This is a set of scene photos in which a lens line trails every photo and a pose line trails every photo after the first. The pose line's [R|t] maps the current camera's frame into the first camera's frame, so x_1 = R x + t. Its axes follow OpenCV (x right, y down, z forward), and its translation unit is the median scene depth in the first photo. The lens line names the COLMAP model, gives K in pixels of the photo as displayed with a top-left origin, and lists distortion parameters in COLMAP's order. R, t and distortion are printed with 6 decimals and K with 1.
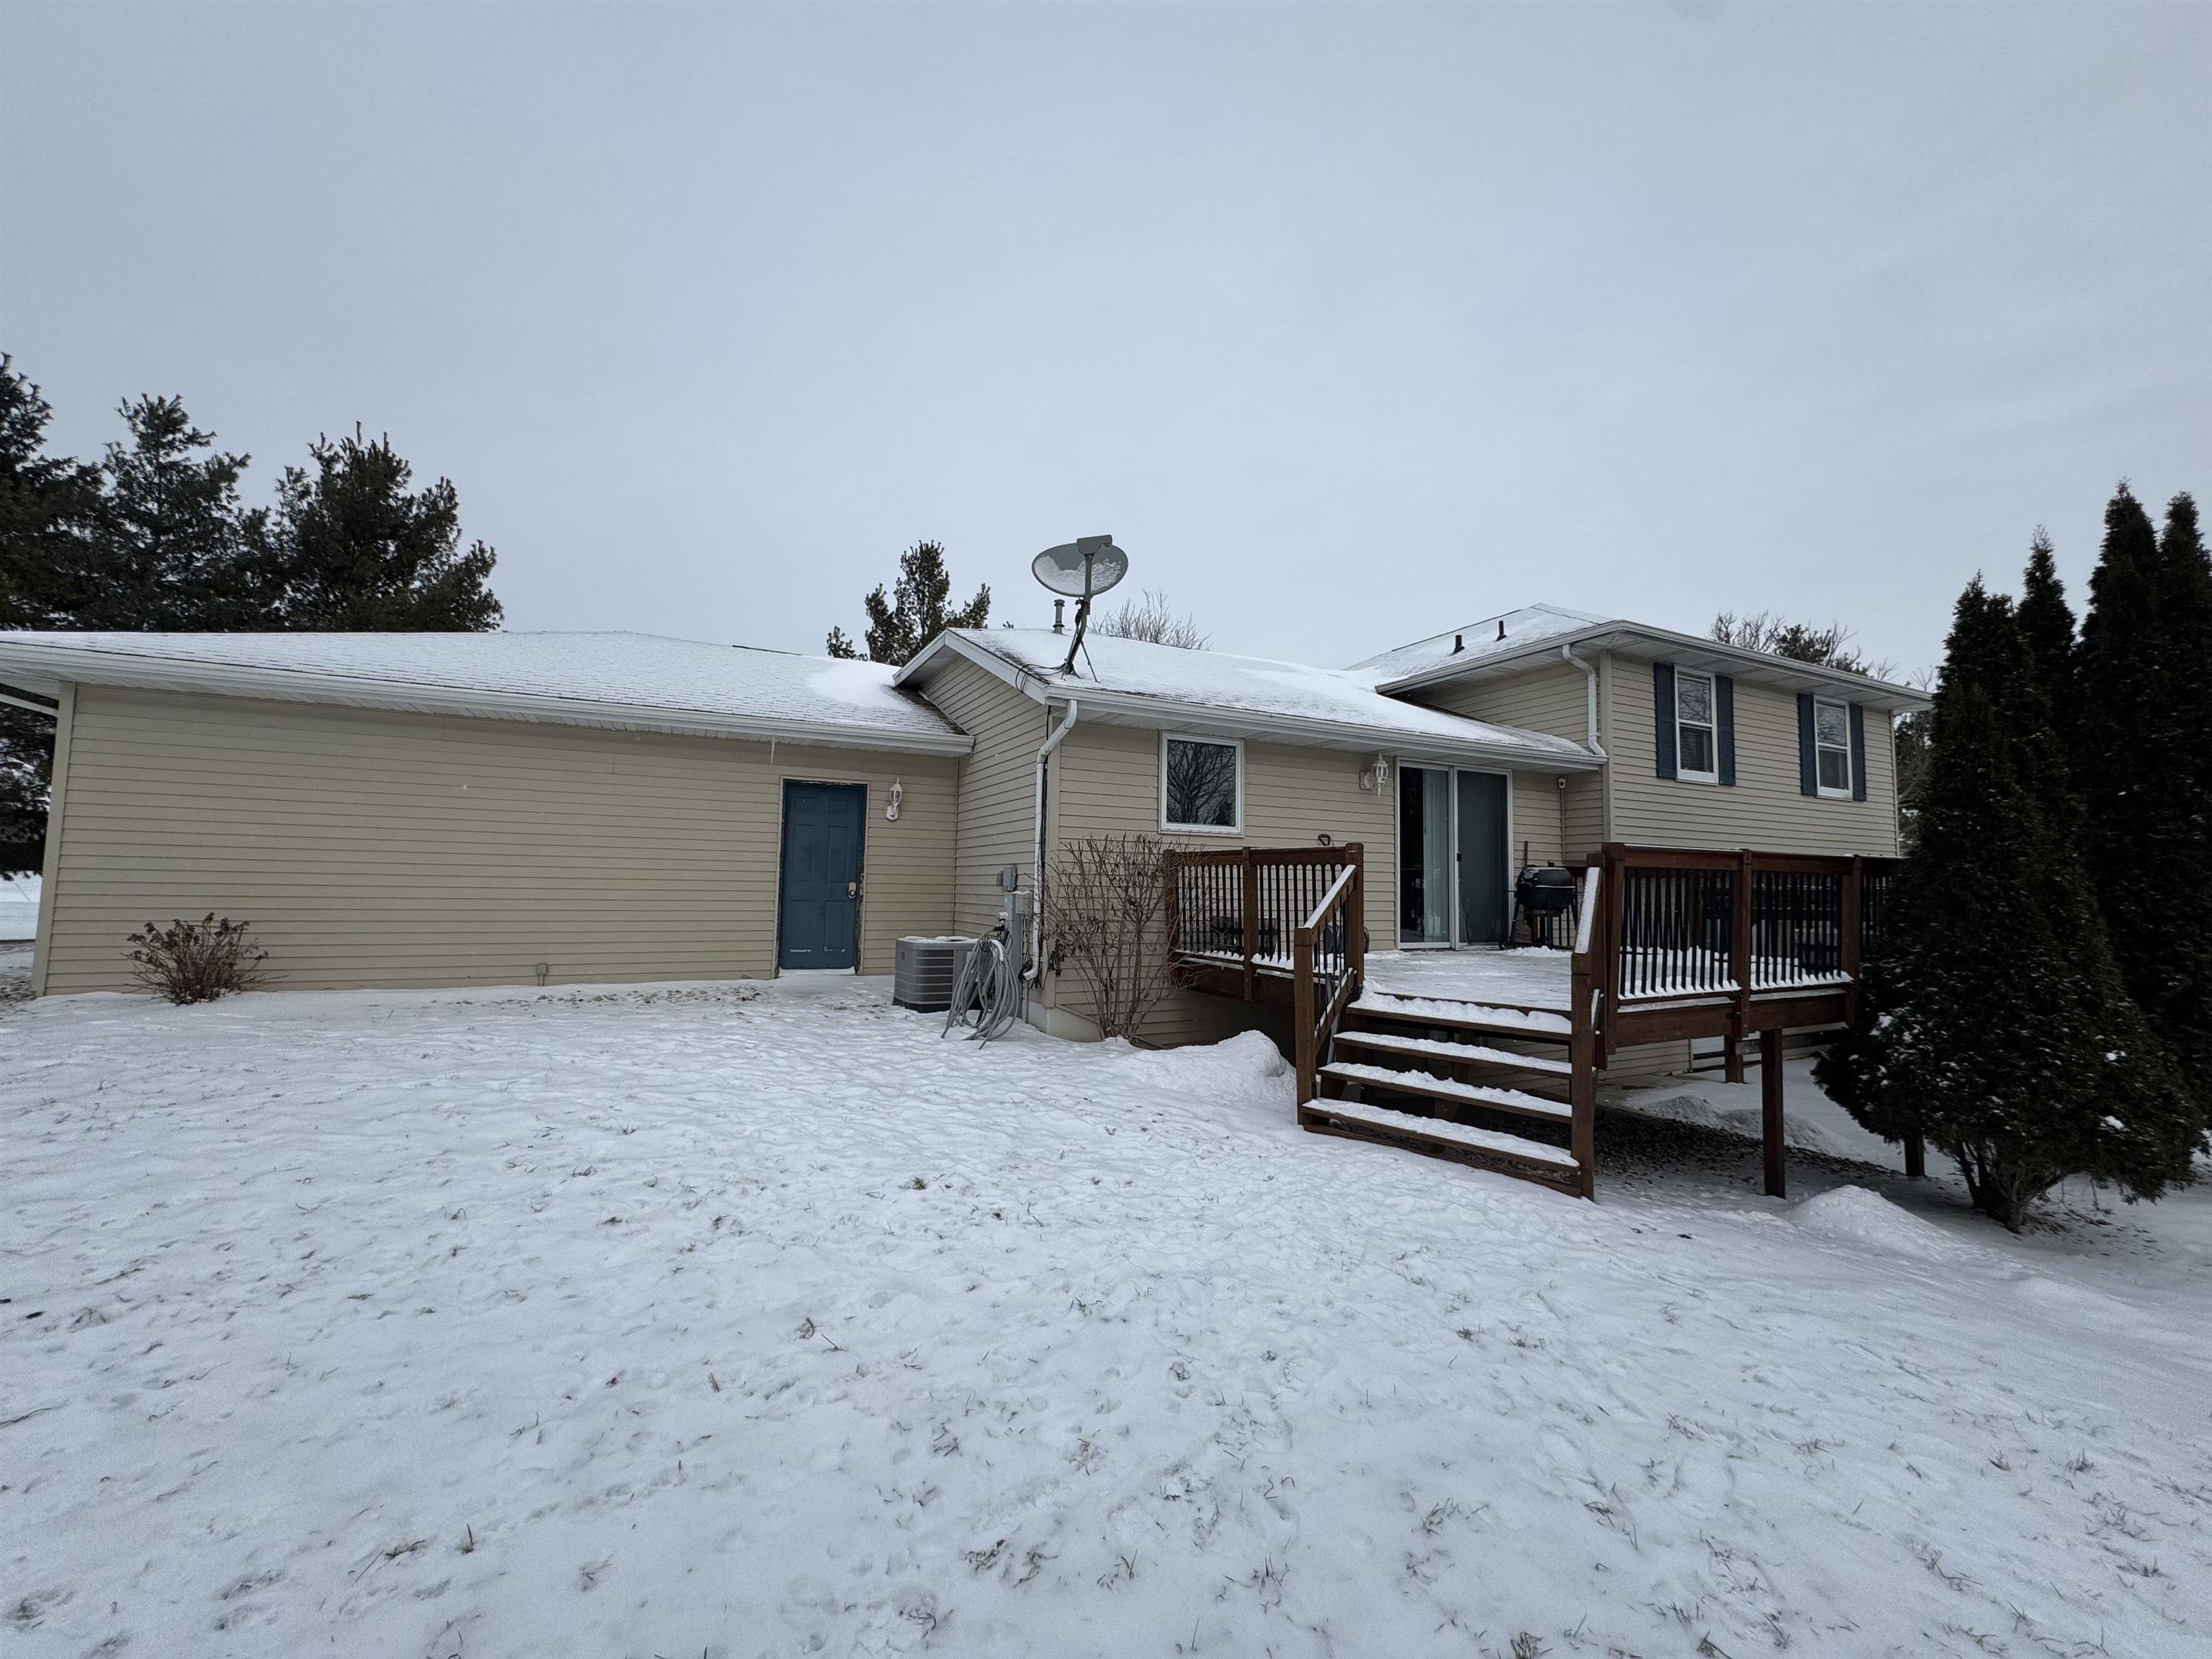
lens RADIAL K [[879.3, 0, 1108.4], [0, 879.3, 821.4], [0, 0, 1]] dist [-0.002662, 0.000884]
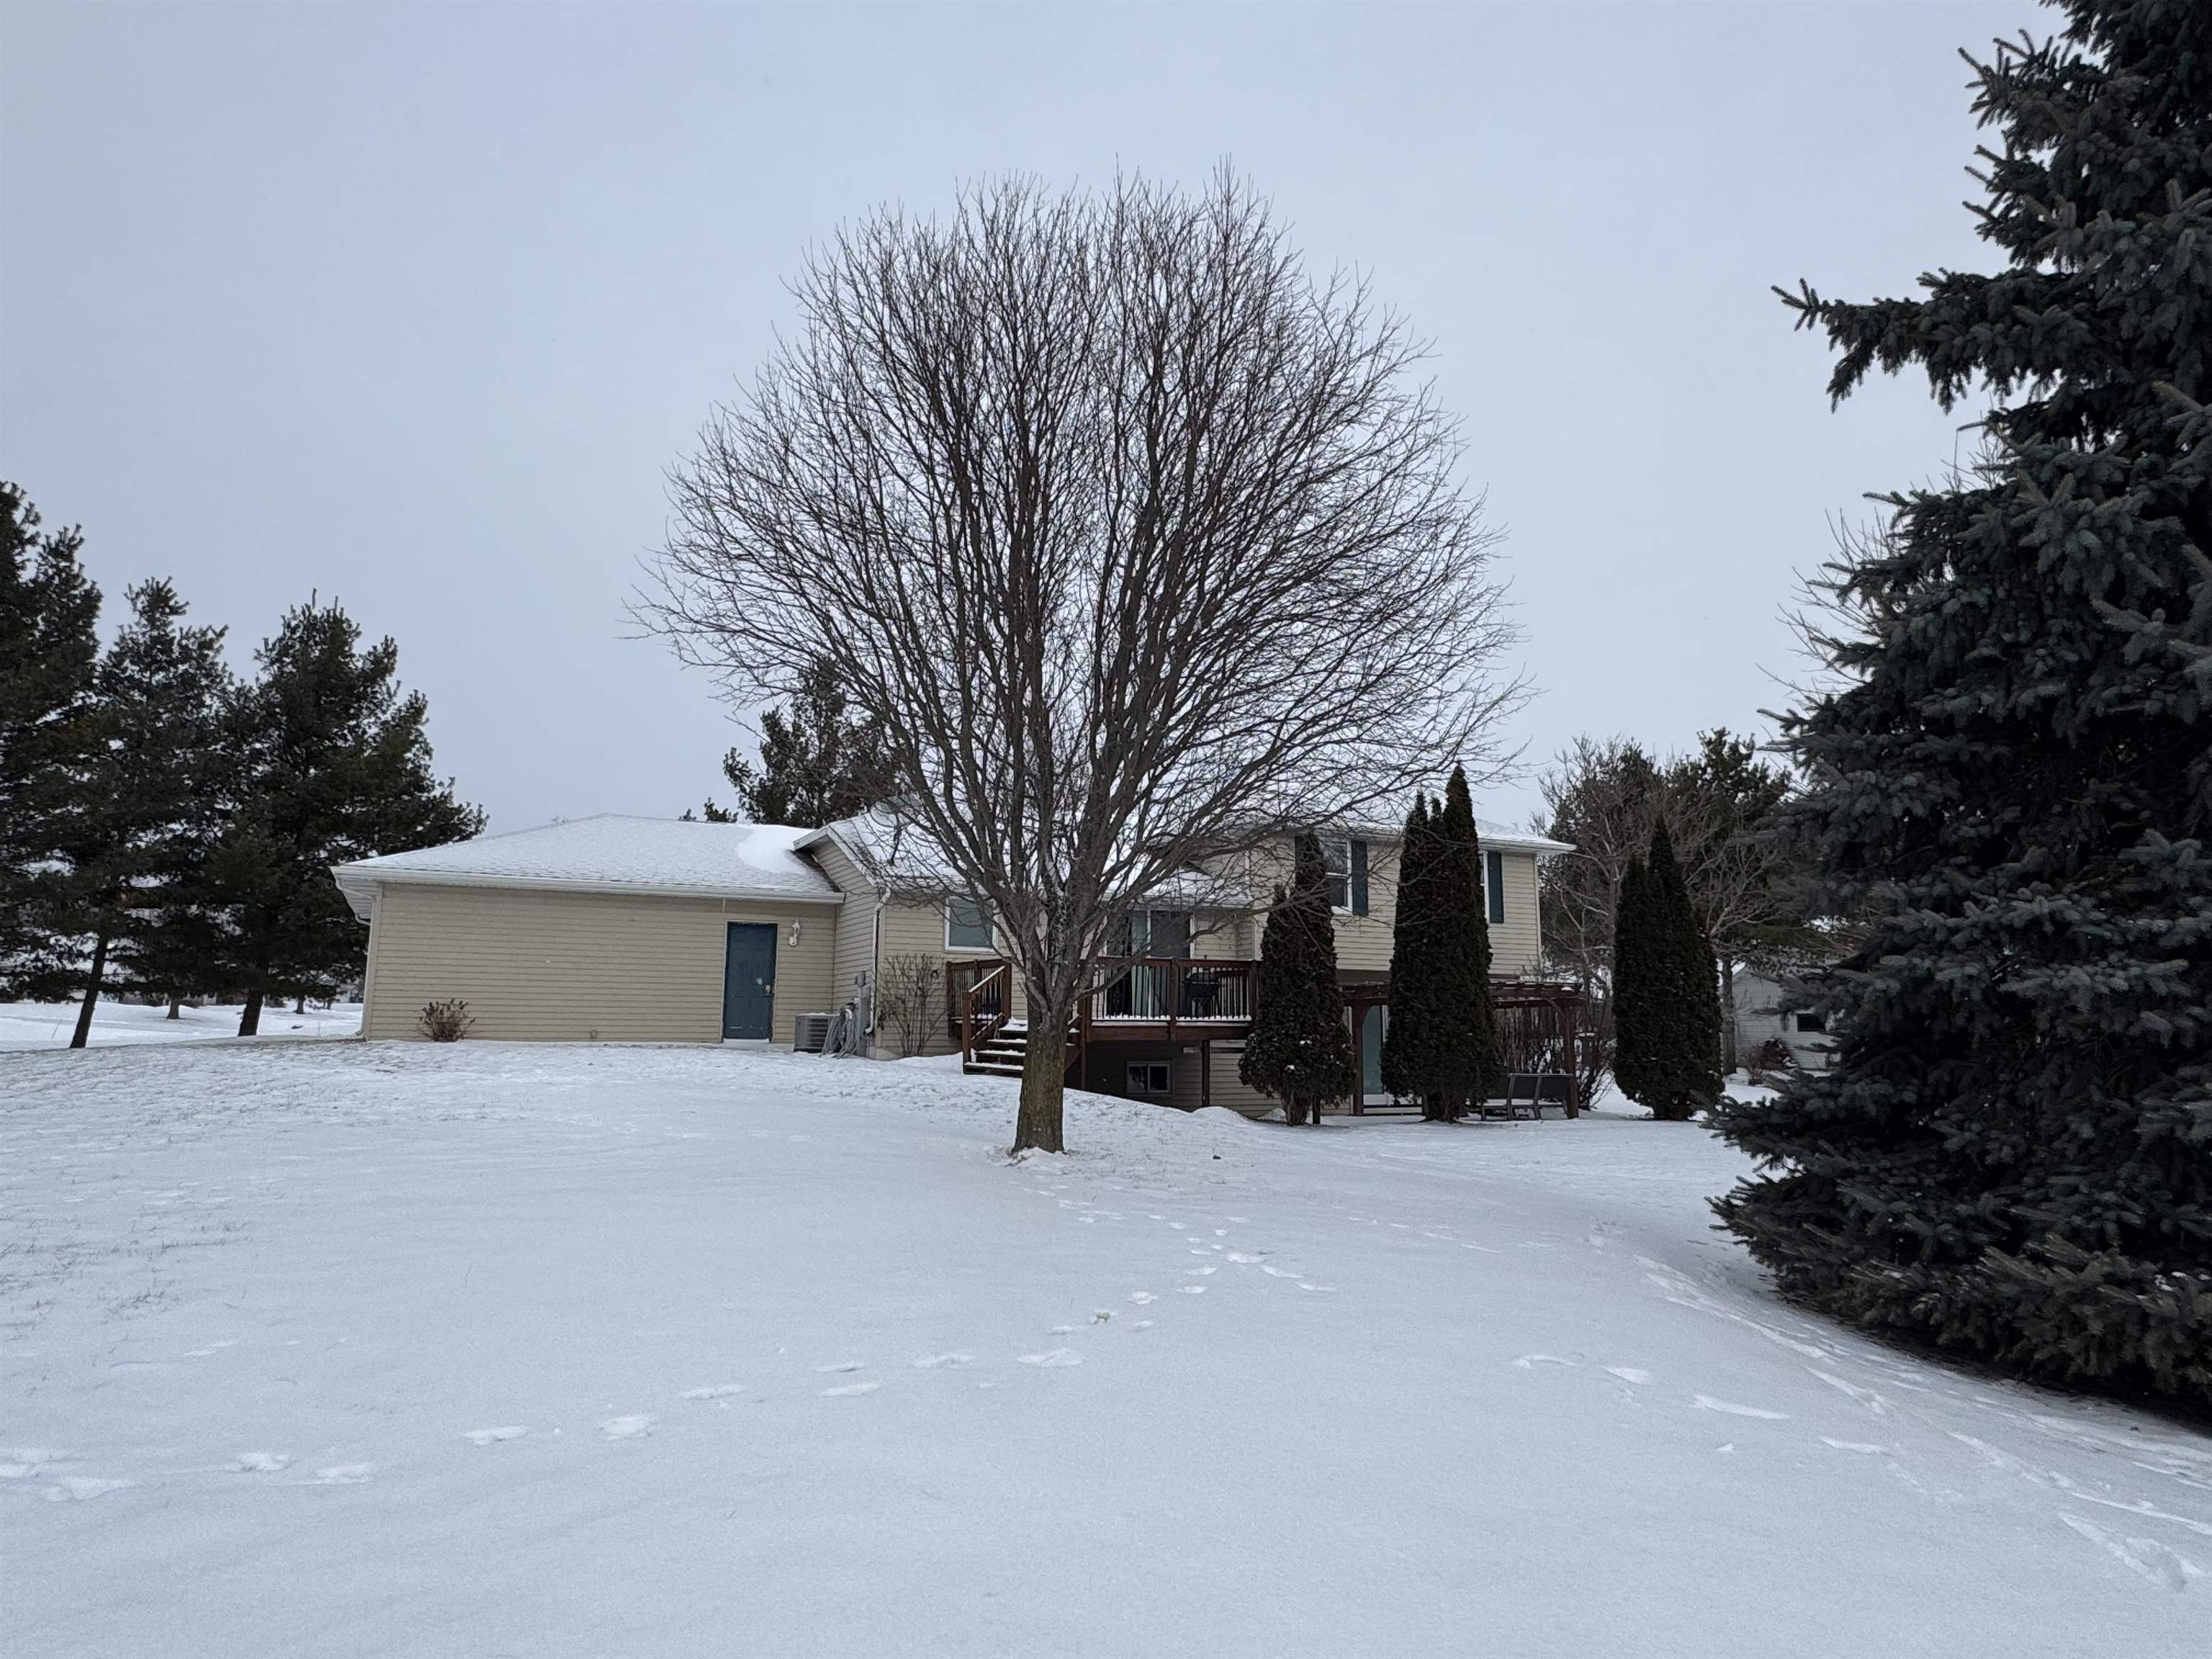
lens RADIAL K [[1360.8, 0, 1108.4], [0, 1360.8, 809.8], [0, 0, 1]] dist [-0.003104, -0.000268]
pose [[0.999930, -0.011452, -0.003001, 0.340028], [0.011134, 0.995836, -0.090479, -0.017599], [0.004025, 0.090439, 0.995894, -1.495384]]
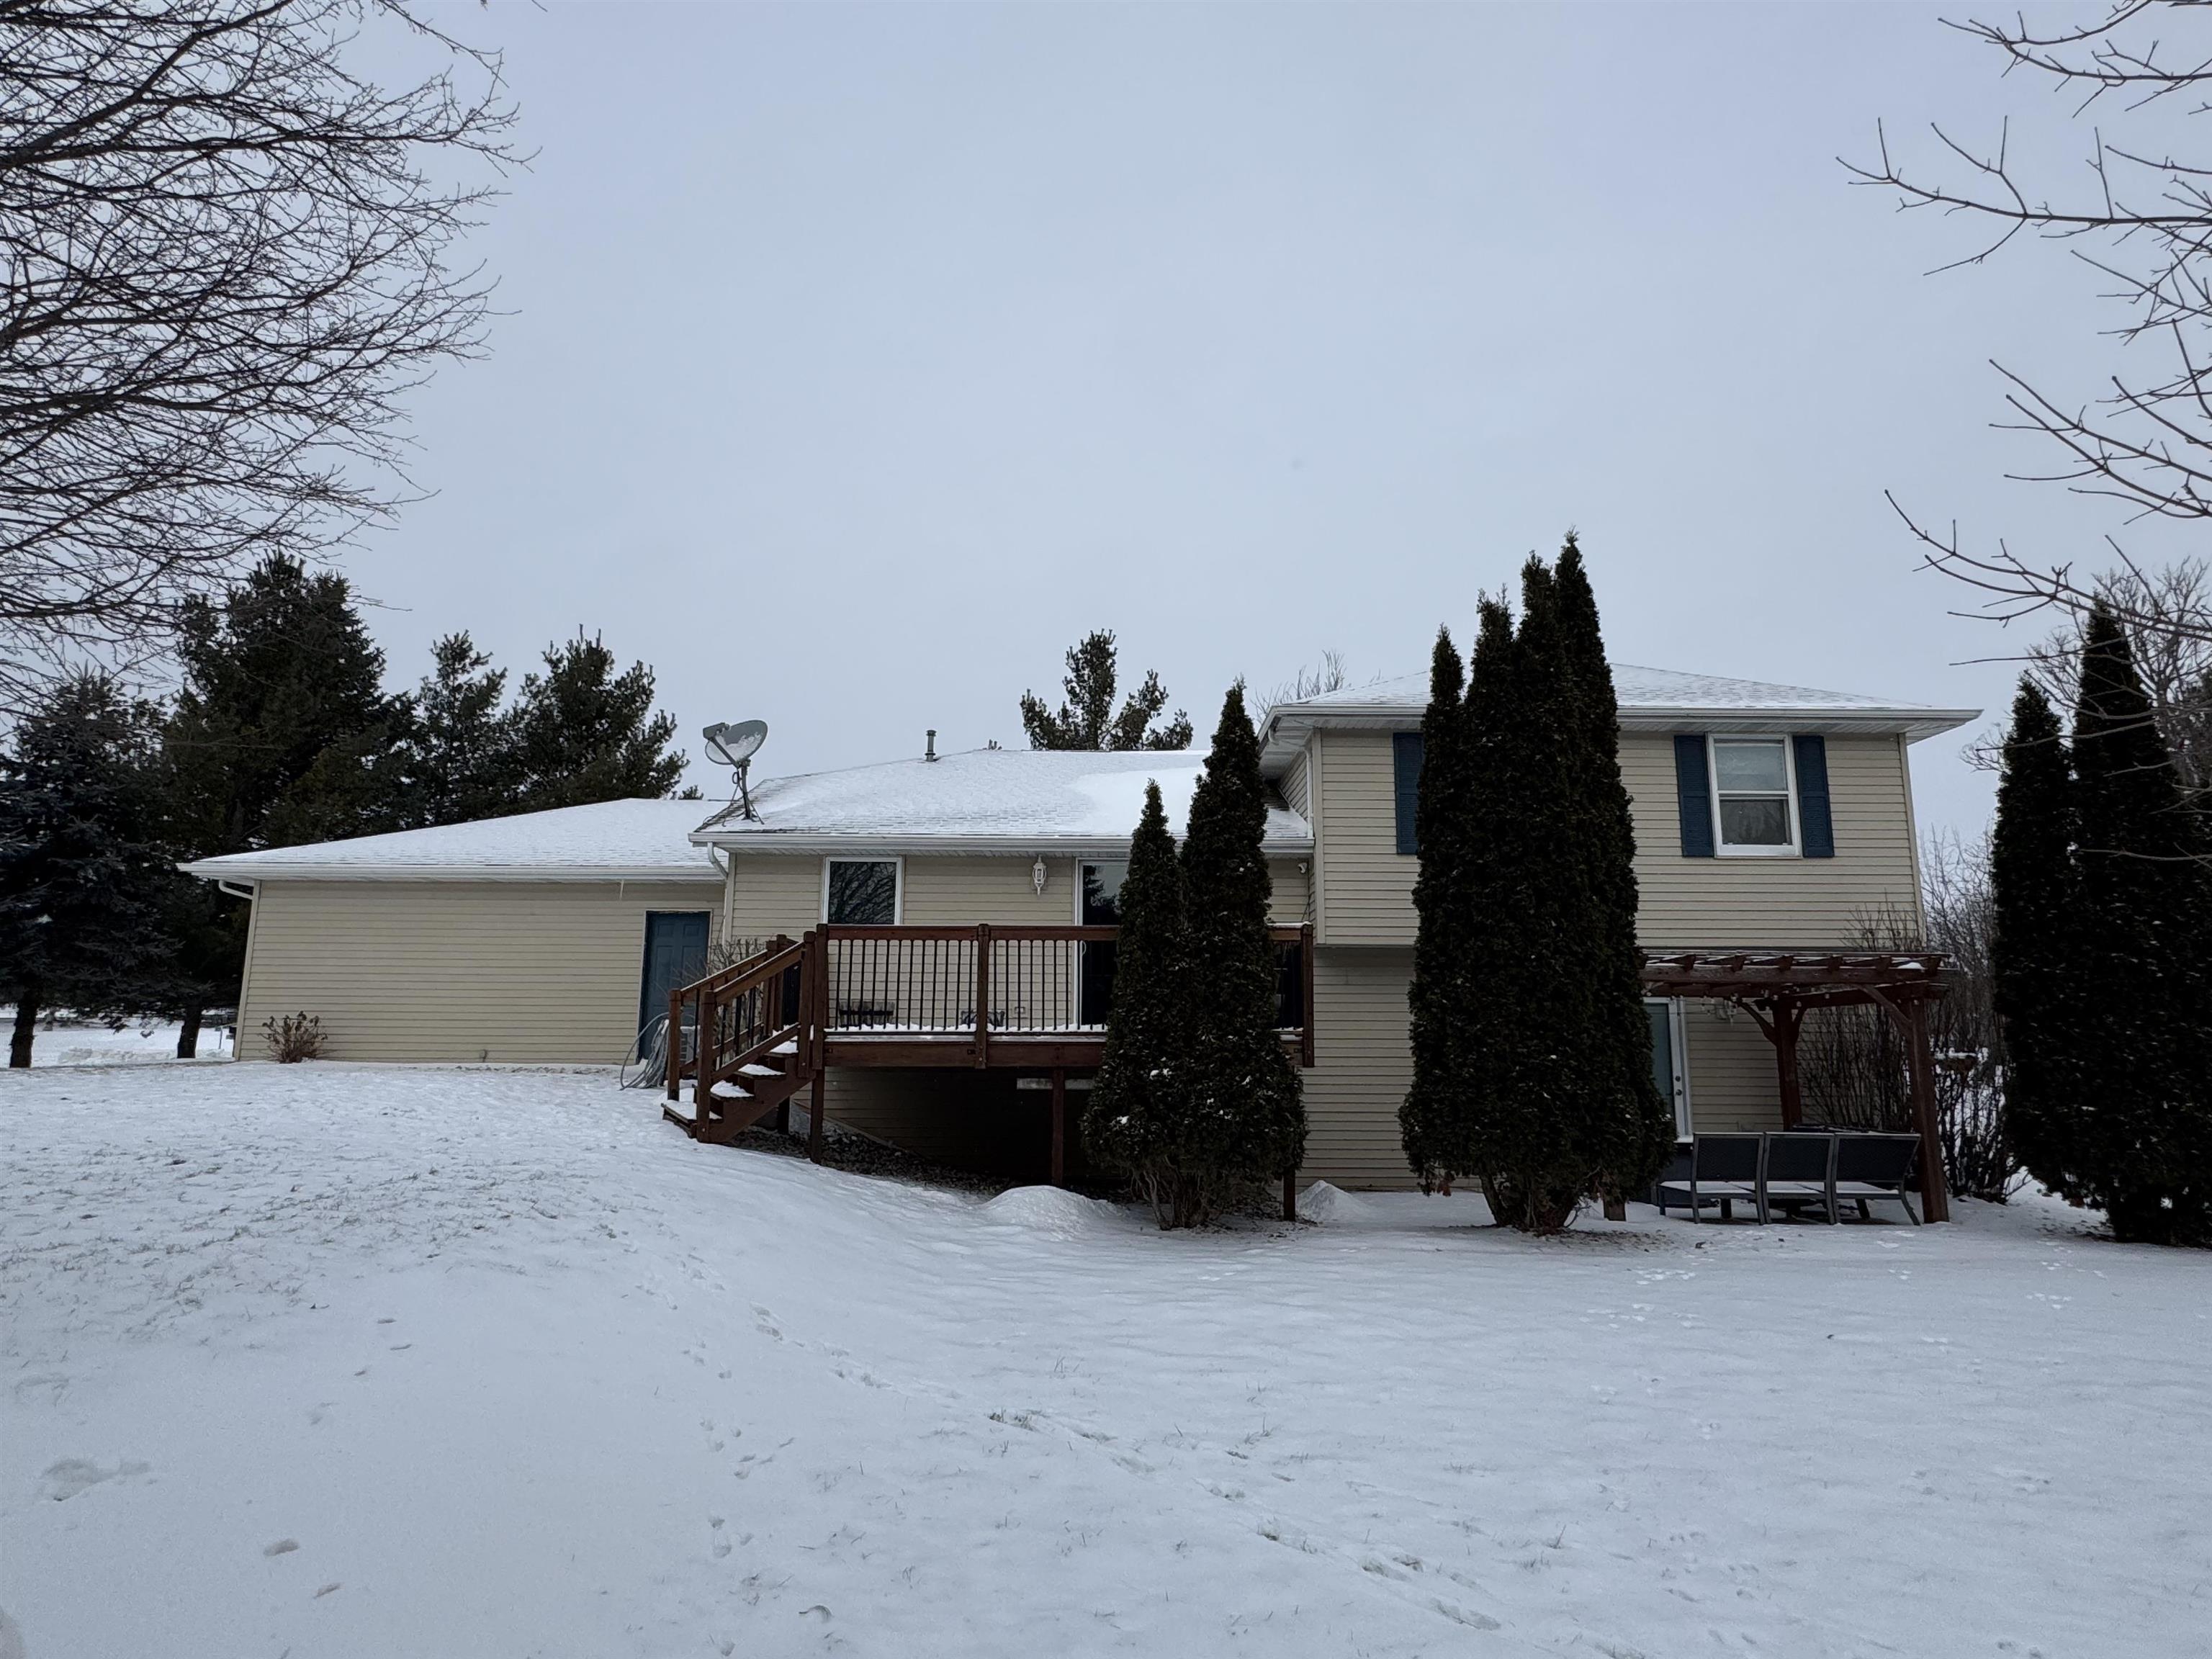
lens RADIAL K [[1281.1, 0, 1110.5], [0, 1281.1, 832.5], [0, 0, 1]] dist [0.000840, 0.000746]
pose [[0.896710, -0.086002, -0.434183, 1.039254], [0.041882, 0.993027, -0.110200, 0.070722], [0.440632, 0.080633, 0.894059, -0.383843]]
